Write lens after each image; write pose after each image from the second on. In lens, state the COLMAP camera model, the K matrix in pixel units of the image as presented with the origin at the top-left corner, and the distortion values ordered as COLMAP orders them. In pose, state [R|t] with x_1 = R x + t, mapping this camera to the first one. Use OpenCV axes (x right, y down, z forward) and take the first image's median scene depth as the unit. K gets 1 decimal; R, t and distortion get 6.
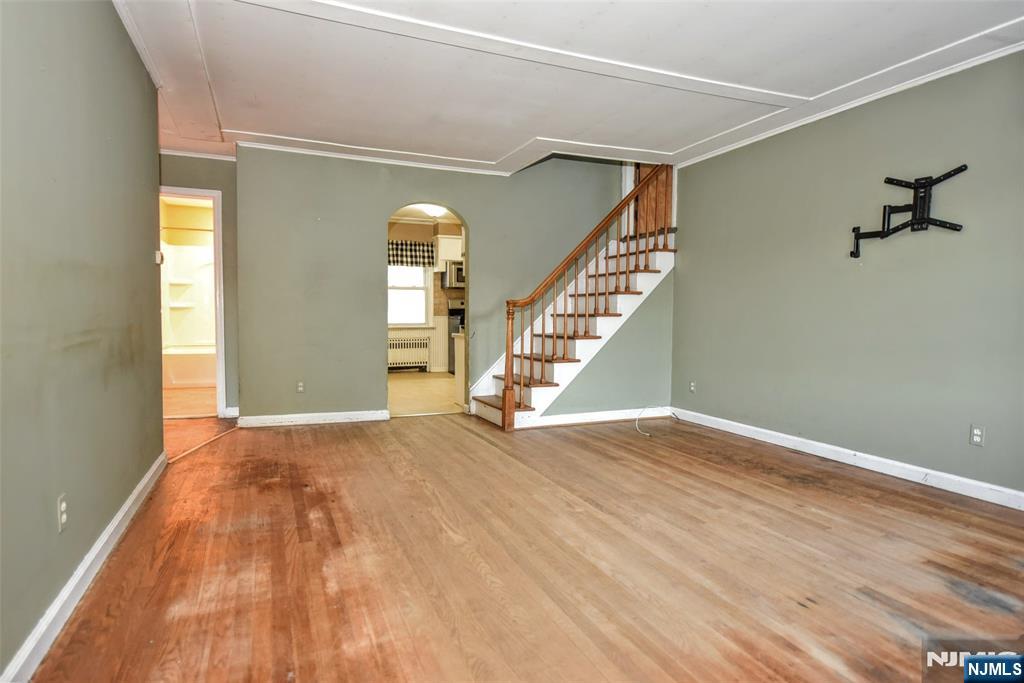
lens RADIAL K [[575.5, 0, 513.5], [0, 575.5, 345.8], [0, 0, 1]] dist [-0.003086, -0.000886]
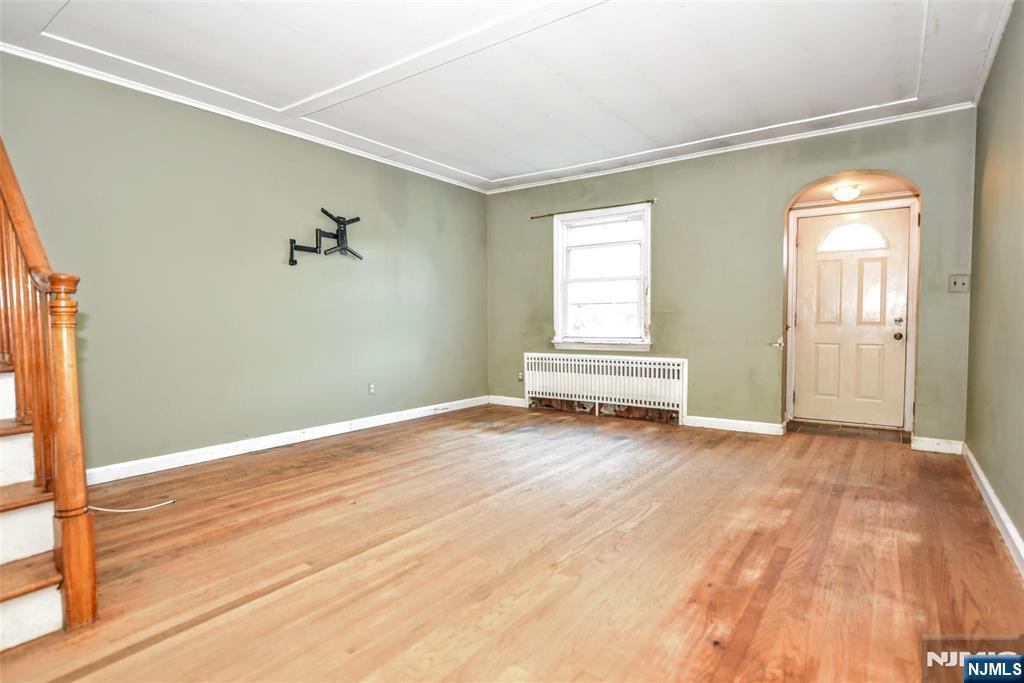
lens RADIAL K [[538.1, 0, 512.0], [0, 538.1, 341.5], [0, 0, 1]] dist [-0.001519, -0.000037]
pose [[-0.519071, -0.039365, 0.853824, -0.620318], [0.053802, 0.995453, 0.078603, -0.066194], [-0.853036, 0.086738, -0.514593, 1.288572]]
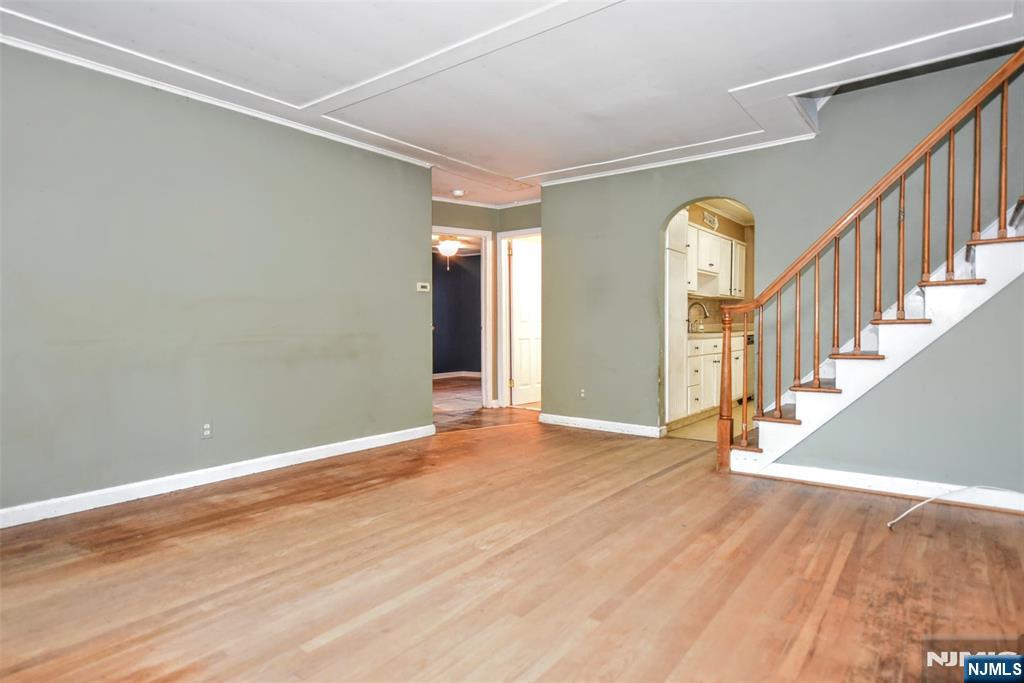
lens RADIAL K [[572.5, 0, 512.0], [0, 572.5, 341.5], [0, 0, 1]] dist [-0.003837, -0.000651]
pose [[0.490833, 0.010210, -0.871194, 0.727565], [-0.042861, 0.999004, -0.012440, -0.010355], [0.870199, 0.043446, 0.490782, 0.503637]]
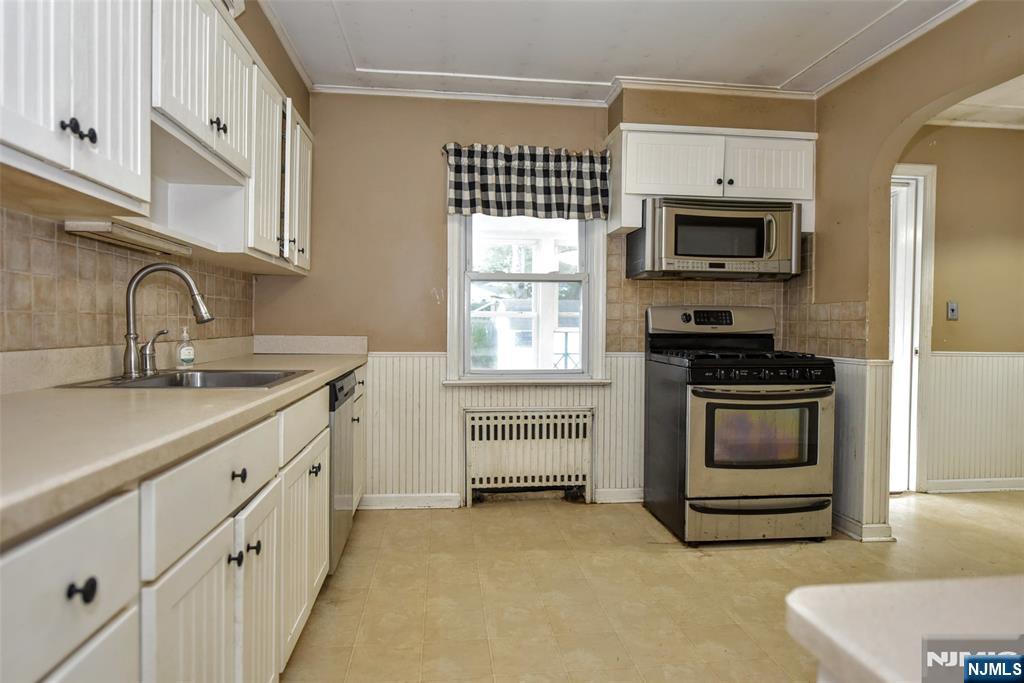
lens RADIAL K [[615.3, 0, 512.0], [0, 615.3, 341.5], [0, 0, 1]] dist [-0.000570, -0.002060]
pose [[0.958845, 0.006779, -0.283849, -0.221466], [-0.018618, 0.999065, -0.039031, -0.110575], [0.283318, 0.042709, 0.958074, 1.584169]]
